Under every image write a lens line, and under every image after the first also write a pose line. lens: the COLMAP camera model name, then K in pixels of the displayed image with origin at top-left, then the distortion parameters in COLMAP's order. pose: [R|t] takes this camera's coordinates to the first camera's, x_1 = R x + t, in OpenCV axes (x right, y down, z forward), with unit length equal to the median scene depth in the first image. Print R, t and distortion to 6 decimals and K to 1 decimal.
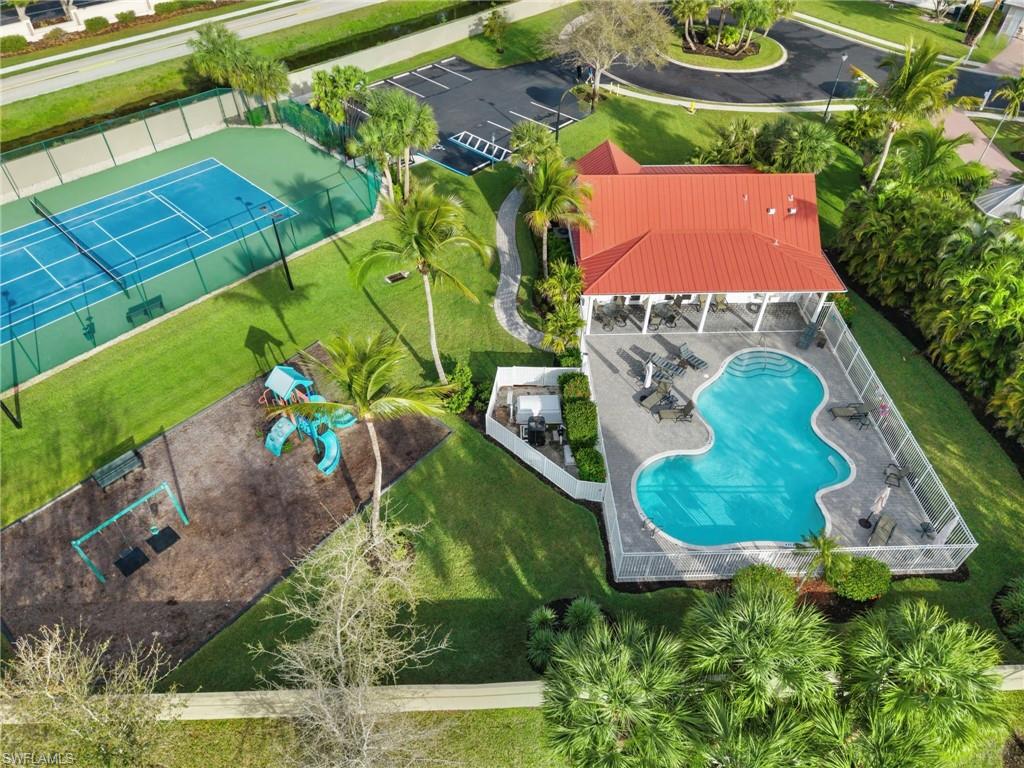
lens RADIAL K [[703.7, 0, 511.7], [0, 703.7, 383.9], [0, 0, 1]] dist [0.006463, -0.000868]
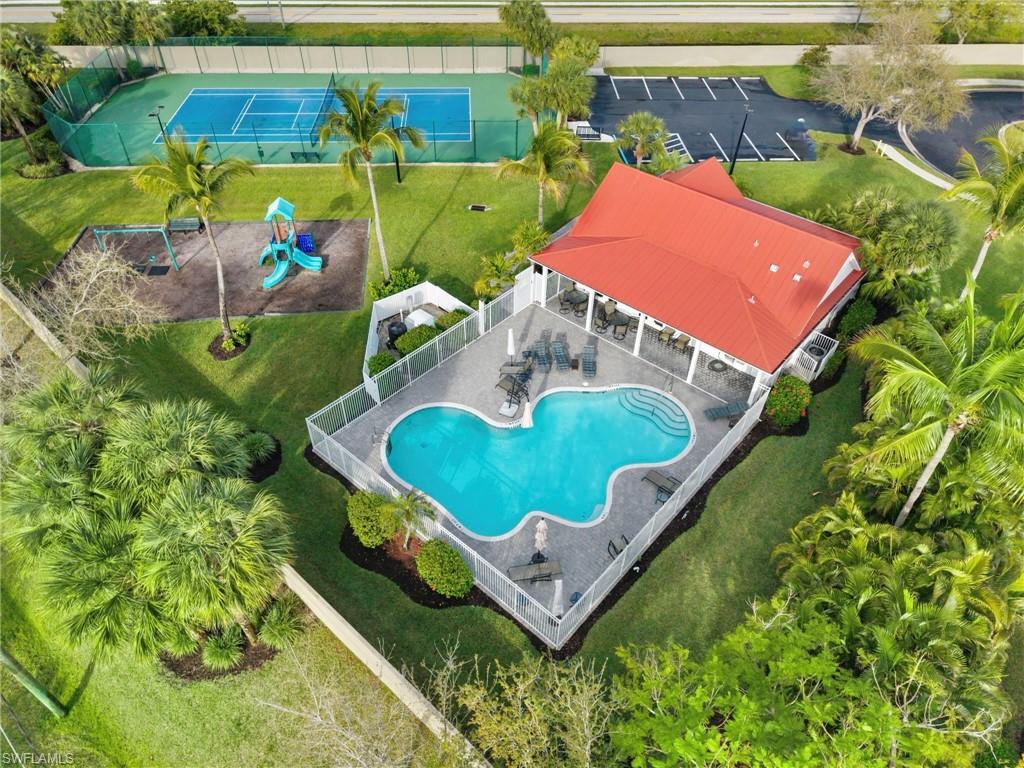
lens RADIAL K [[703.7, 0, 511.6], [0, 703.7, 384.2], [0, 0, 1]] dist [0.006463, -0.000868]
pose [[0.714919, 0.465428, -0.521792, 0.588329], [-0.487413, 0.866793, 0.105346, -0.052013], [0.501317, 0.179014, 0.846543, 0.126968]]
